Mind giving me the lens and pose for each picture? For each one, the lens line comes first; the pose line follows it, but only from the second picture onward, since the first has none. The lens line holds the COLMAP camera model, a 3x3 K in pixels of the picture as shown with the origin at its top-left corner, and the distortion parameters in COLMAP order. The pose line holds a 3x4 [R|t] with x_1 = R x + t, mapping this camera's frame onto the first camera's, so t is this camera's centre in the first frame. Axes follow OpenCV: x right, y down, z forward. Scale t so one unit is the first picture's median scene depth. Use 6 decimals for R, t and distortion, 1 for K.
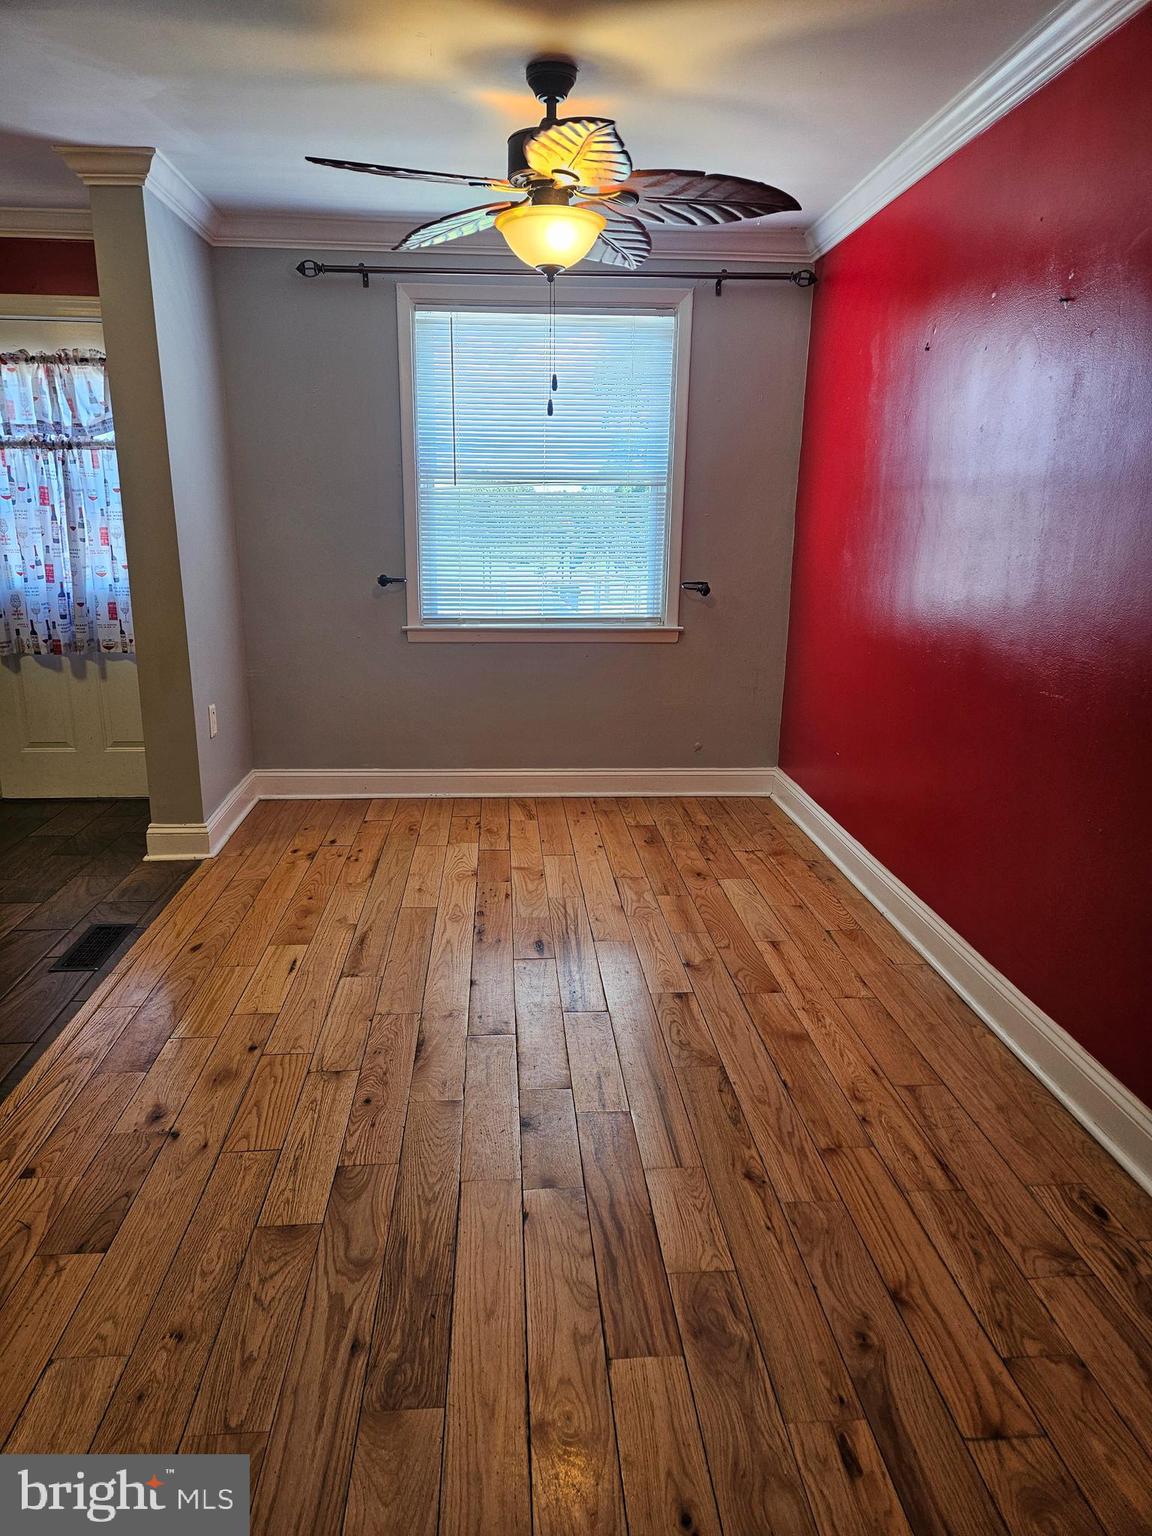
lens RADIAL K [[1024.2, 0, 566.8], [0, 1024.2, 783.1], [0, 0, 1]] dist [0.079650, -0.062914]
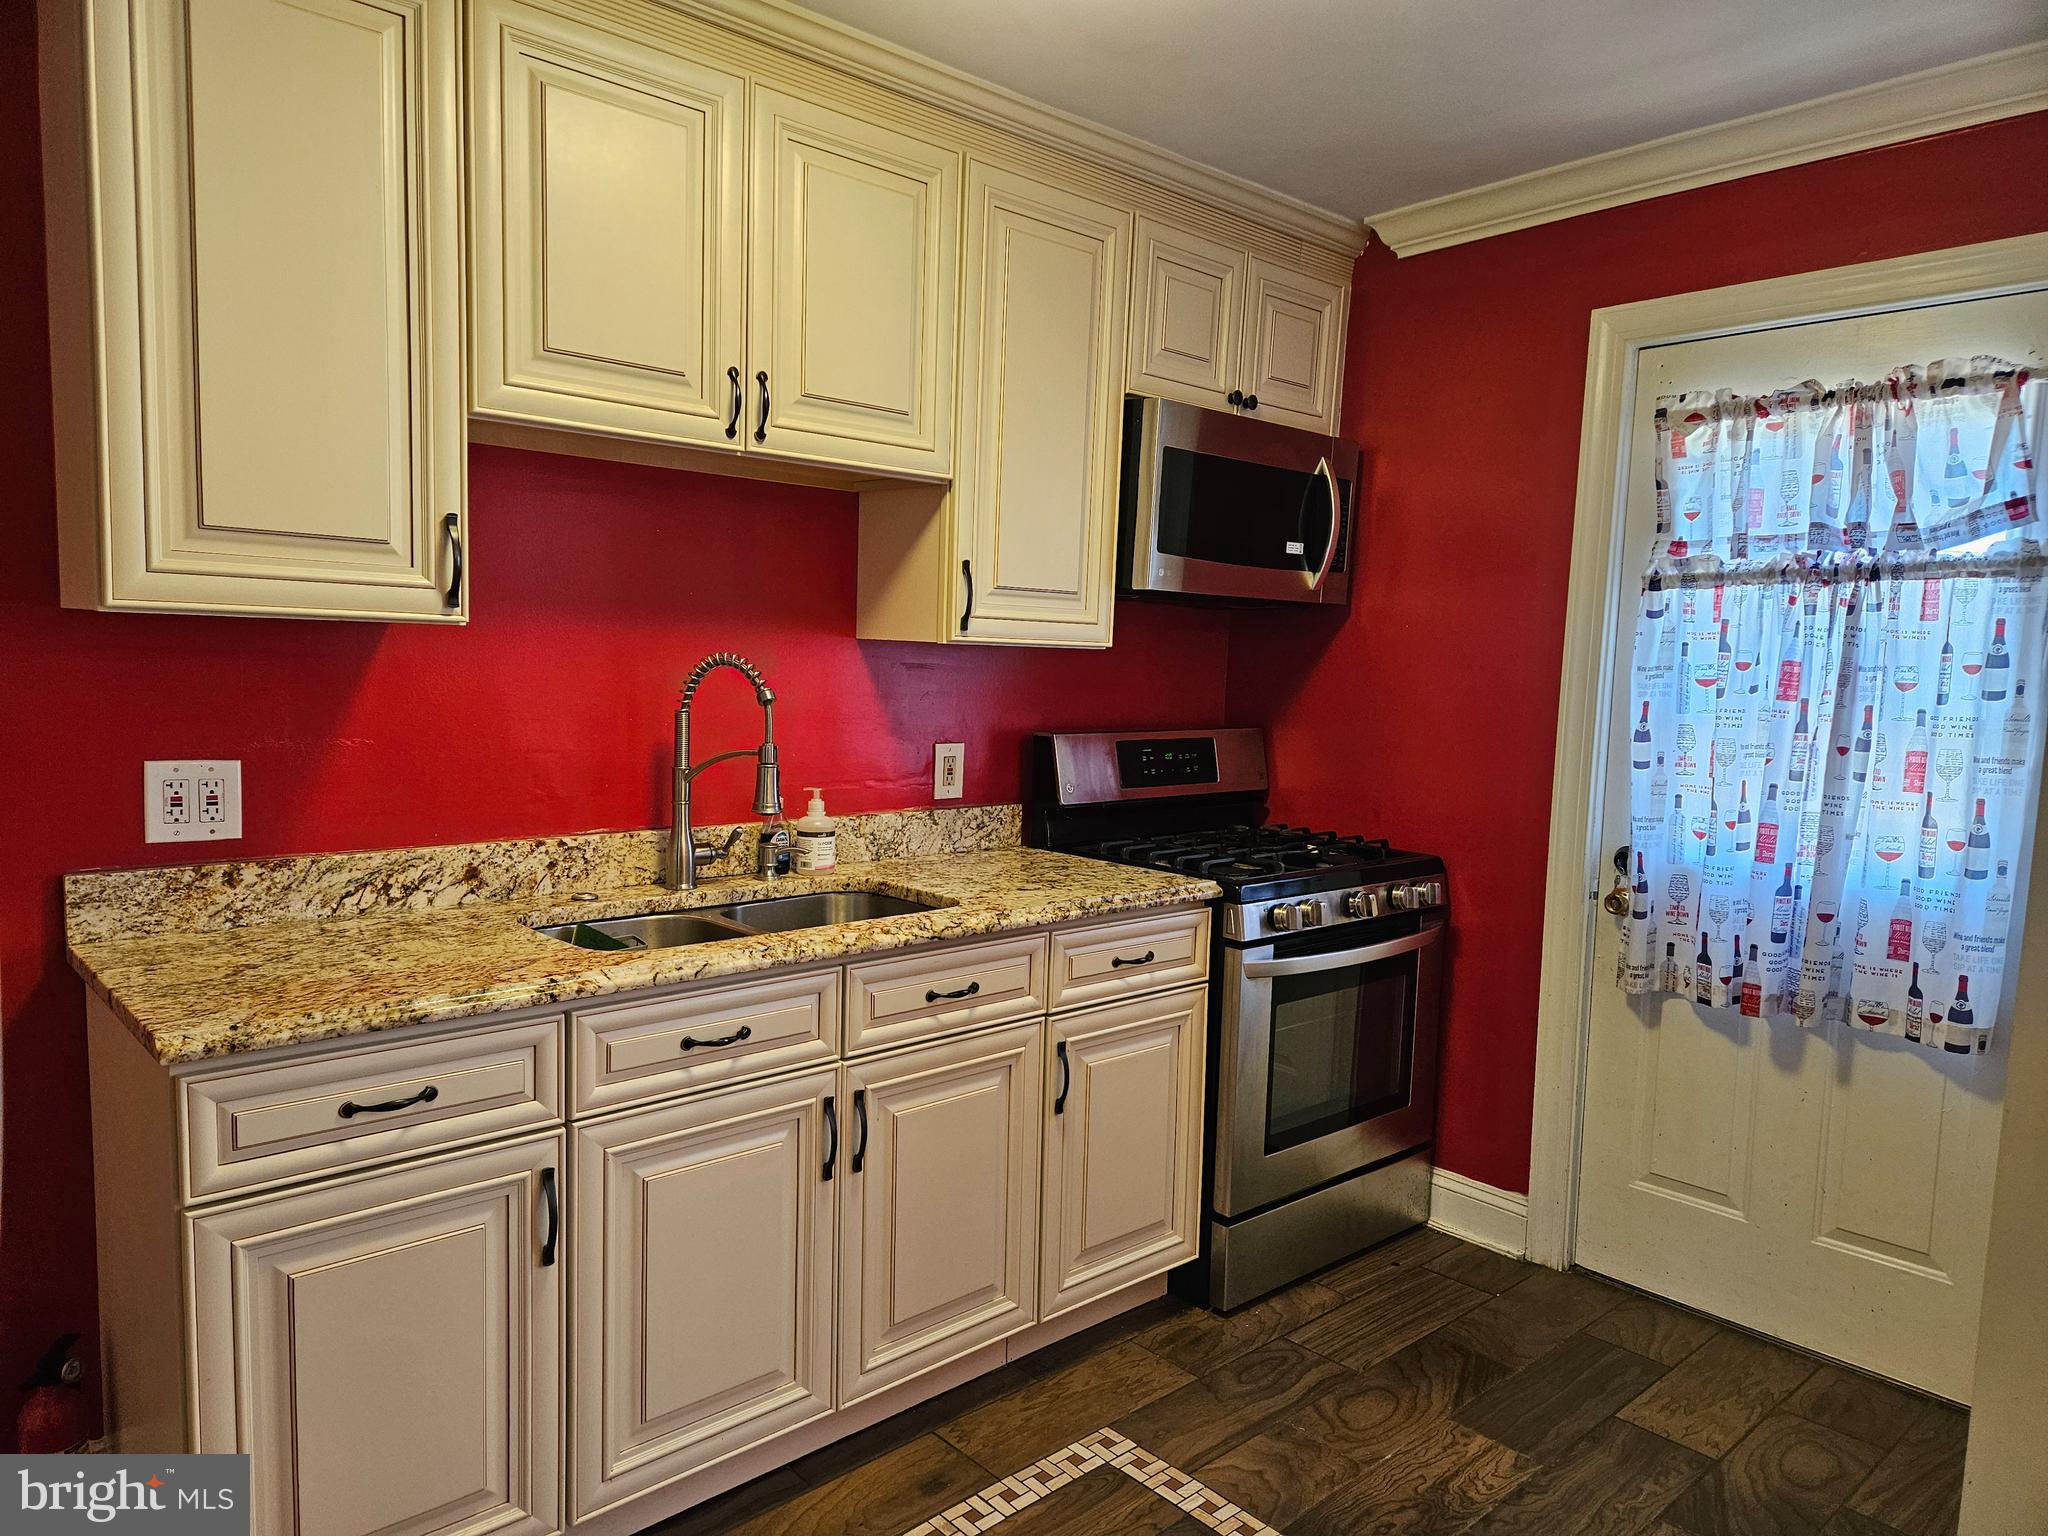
lens RADIAL K [[1365.6, 0, 1019.2], [0, 1365.6, 792.9], [0, 0, 1]] dist [0.079650, -0.062914]
pose [[0.619574, 0.087452, -0.780051, -0.229529], [-0.219833, 0.973337, -0.065487, -0.112488], [0.753526, 0.212055, 0.622279, 0.374115]]
